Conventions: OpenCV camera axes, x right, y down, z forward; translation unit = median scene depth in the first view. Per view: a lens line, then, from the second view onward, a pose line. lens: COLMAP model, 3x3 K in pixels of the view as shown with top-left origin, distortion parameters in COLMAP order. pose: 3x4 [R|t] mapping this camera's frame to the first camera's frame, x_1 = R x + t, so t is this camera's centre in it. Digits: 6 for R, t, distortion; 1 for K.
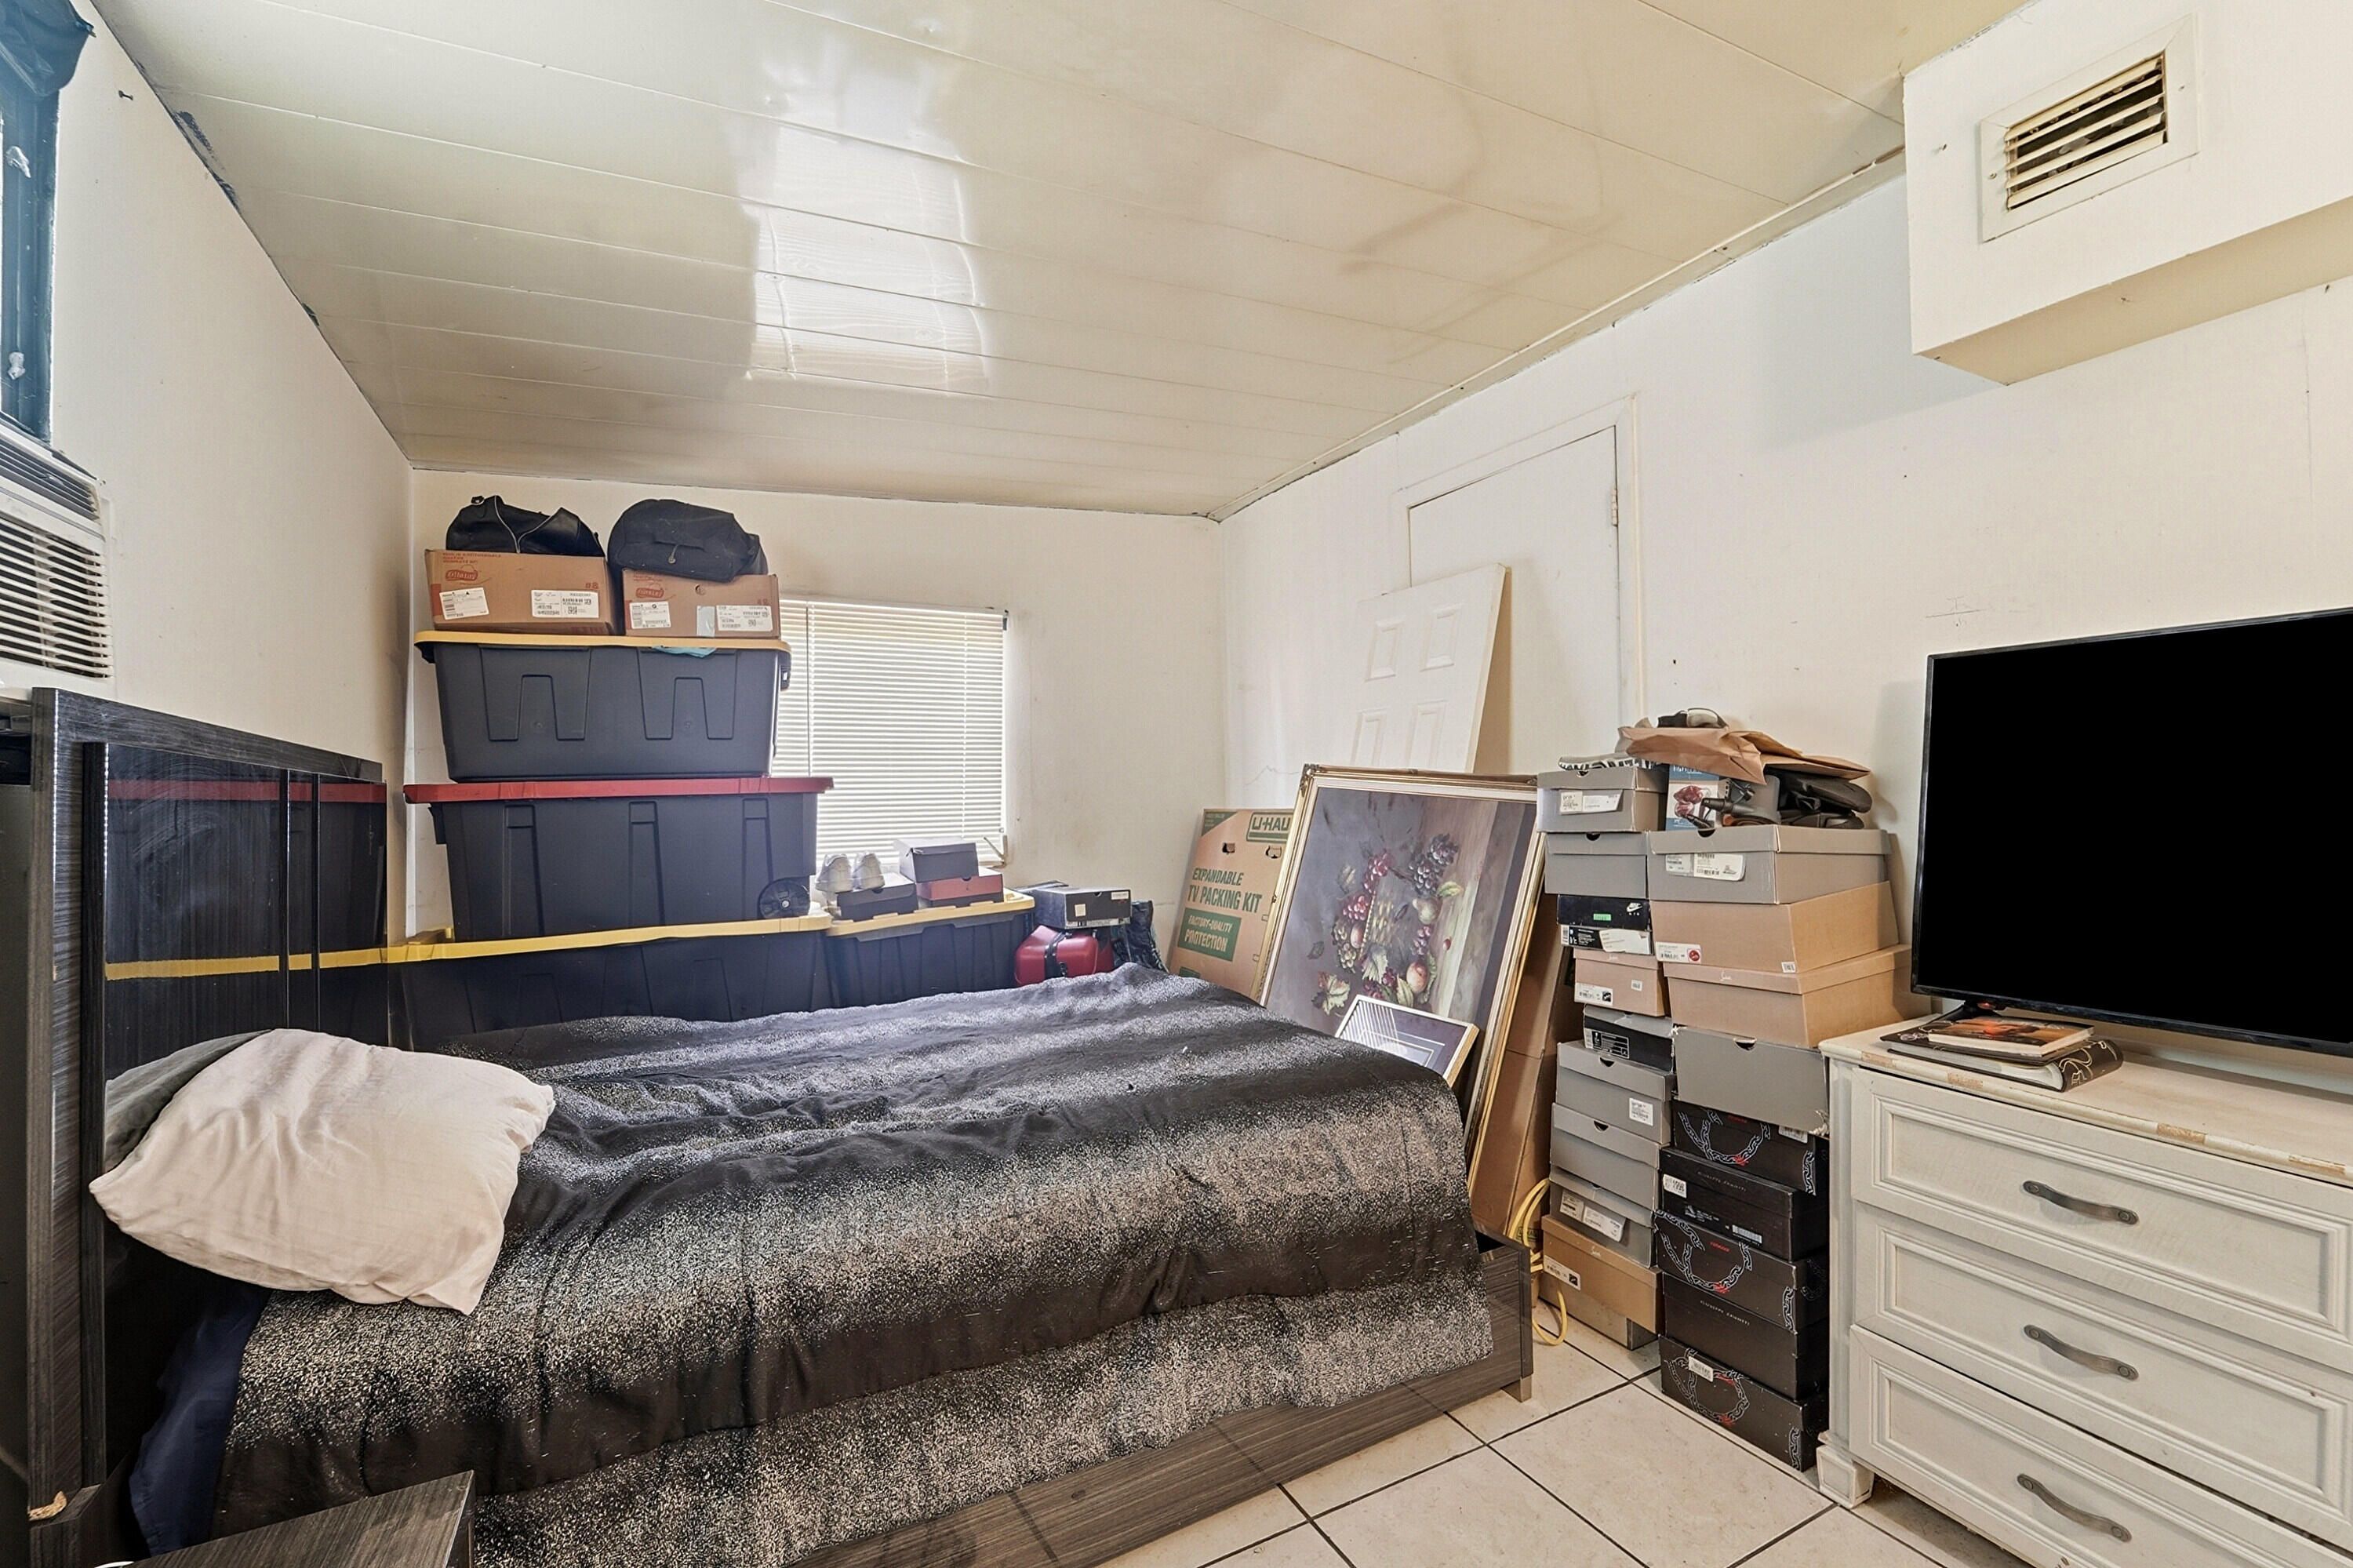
lens RADIAL K [[984.4, 0, 1172.5], [0, 984.4, 788.9], [0, 0, 1]] dist [-0.003561, -0.000097]
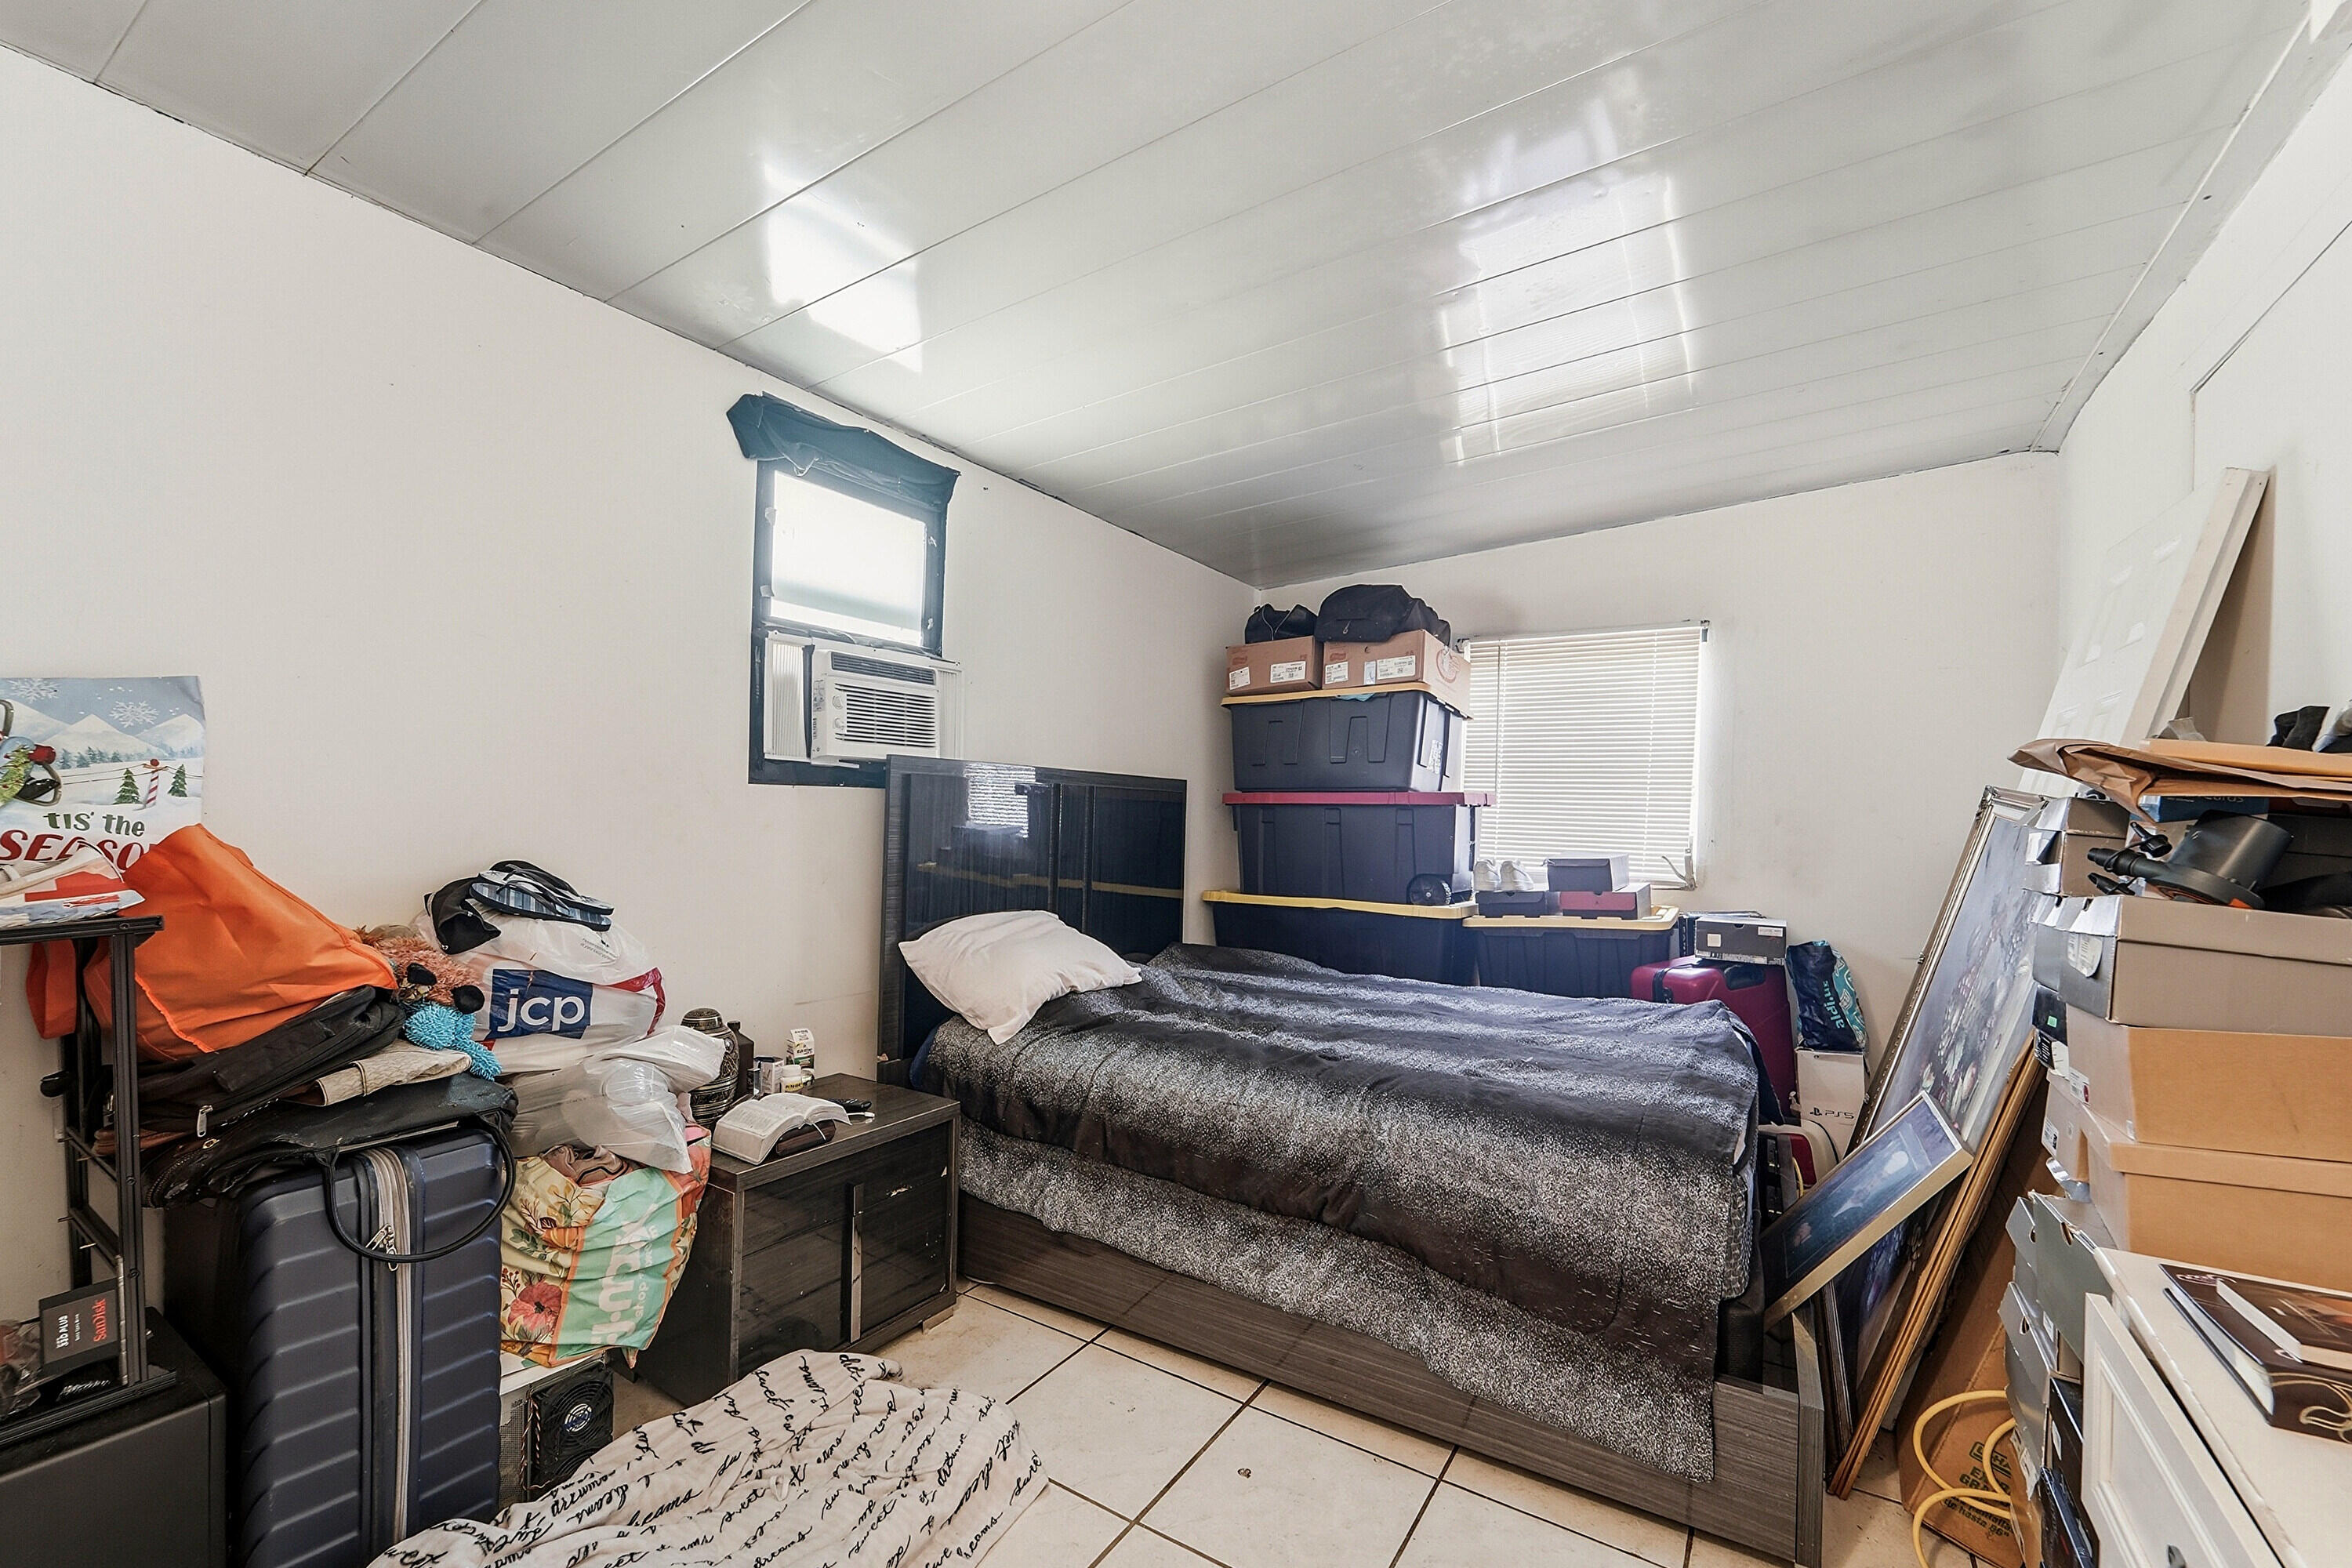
lens RADIAL K [[975.8, 0, 1173.2], [0, 975.8, 808.6], [0, 0, 1]] dist [-0.001928, -0.000825]
pose [[0.502234, 0.031818, -0.864146, 0.557261], [-0.023737, 0.999454, 0.023004, -0.012854], [0.864406, 0.008959, 0.502715, 0.117738]]
